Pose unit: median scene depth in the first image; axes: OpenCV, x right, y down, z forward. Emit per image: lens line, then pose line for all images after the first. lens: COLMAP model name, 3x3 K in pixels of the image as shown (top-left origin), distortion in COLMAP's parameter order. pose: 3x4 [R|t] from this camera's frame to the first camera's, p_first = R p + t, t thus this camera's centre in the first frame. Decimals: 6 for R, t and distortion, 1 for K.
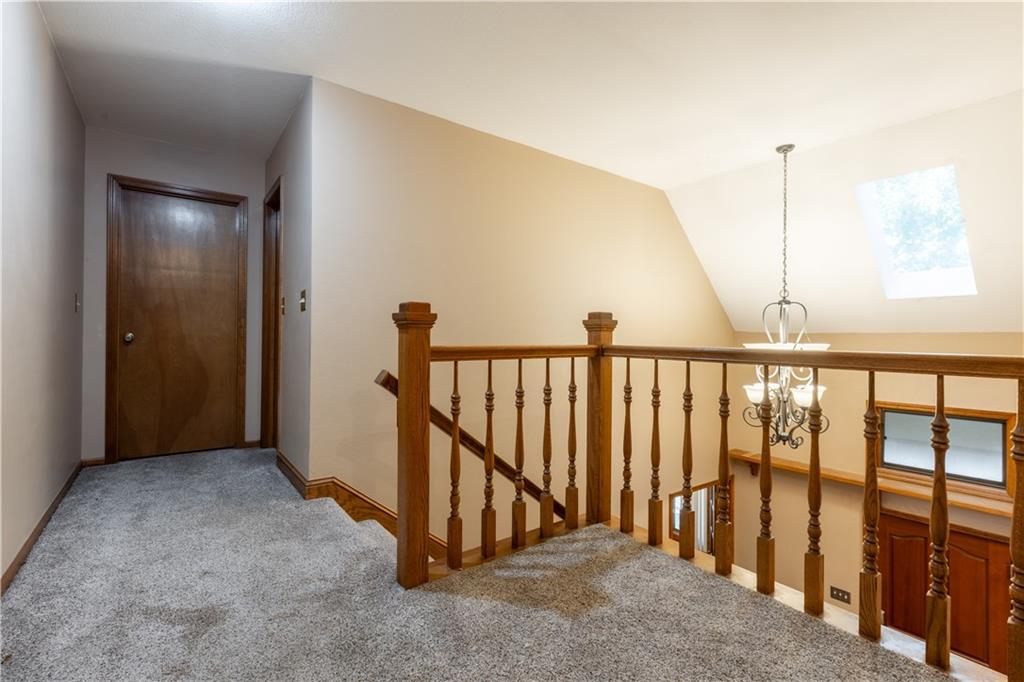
lens RADIAL K [[466.2, 0, 508.4], [0, 466.2, 335.9], [0, 0, 1]] dist [0.004027, -0.000035]
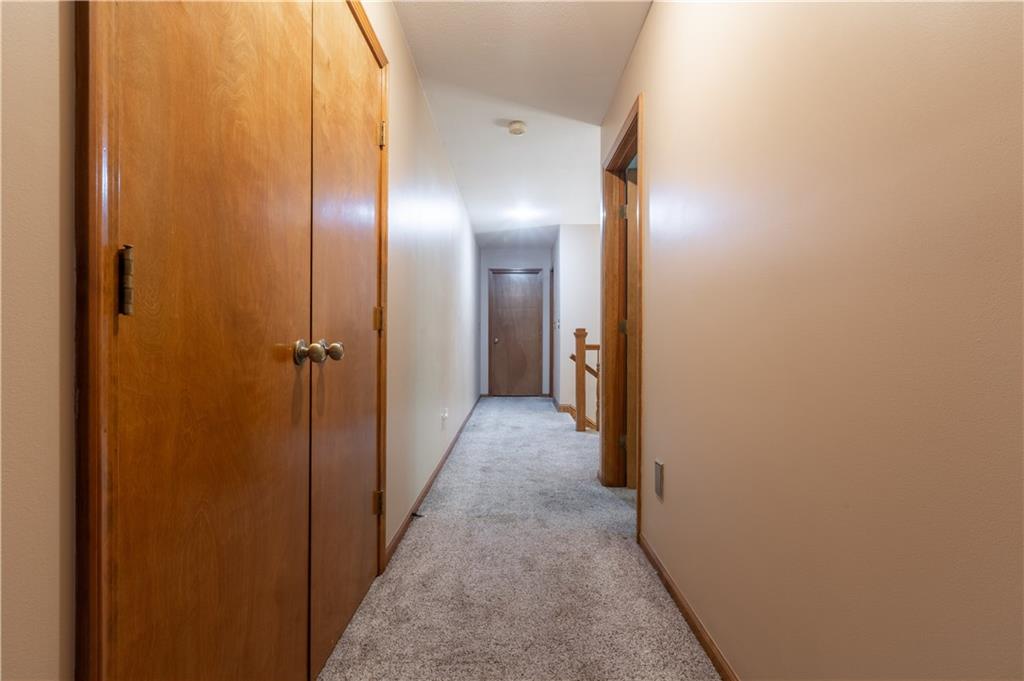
lens RADIAL K [[466.2, 0, 512.1], [0, 466.2, 339.7], [0, 0, 1]] dist [0.004027, -0.000035]
pose [[0.805031, -0.002589, -0.593227, 0.620384], [0.005166, 0.999983, 0.002647, -0.007836], [0.593210, -0.005195, 0.805031, -0.814236]]
